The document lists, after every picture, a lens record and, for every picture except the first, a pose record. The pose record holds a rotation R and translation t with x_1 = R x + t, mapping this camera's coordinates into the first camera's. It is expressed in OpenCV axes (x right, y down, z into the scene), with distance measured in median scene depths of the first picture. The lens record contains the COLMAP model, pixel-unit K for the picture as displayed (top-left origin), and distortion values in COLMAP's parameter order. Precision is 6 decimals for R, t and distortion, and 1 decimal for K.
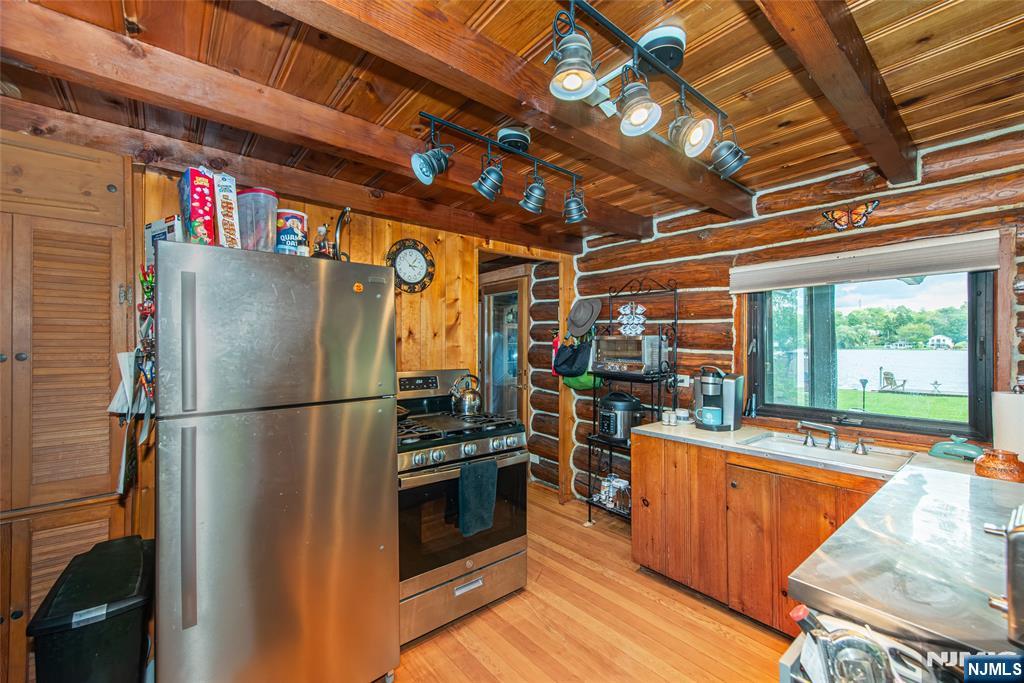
lens RADIAL K [[410.1, 0, 509.2], [0, 410.1, 344.7], [0, 0, 1]] dist [0.007646, -0.000002]
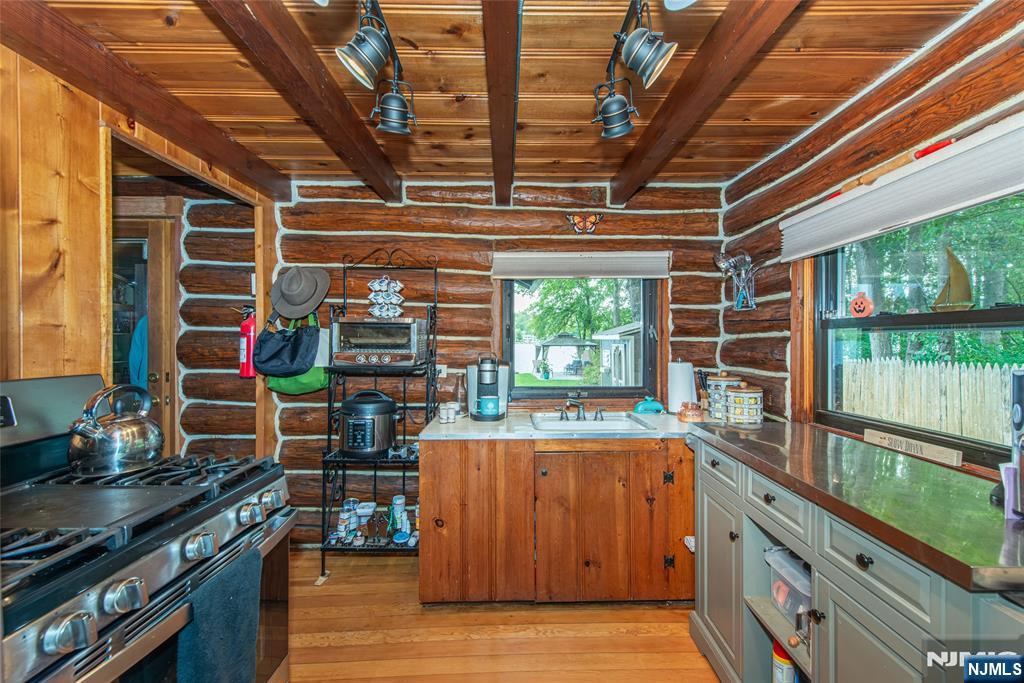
lens RADIAL K [[410.1, 0, 508.2], [0, 410.1, 343.9], [0, 0, 1]] dist [0.007646, -0.000002]
pose [[0.622941, -0.006463, 0.782242, -0.184940], [0.000081, 0.999966, 0.008197, 0.021474], [-0.782269, -0.005043, 0.622920, 0.336989]]
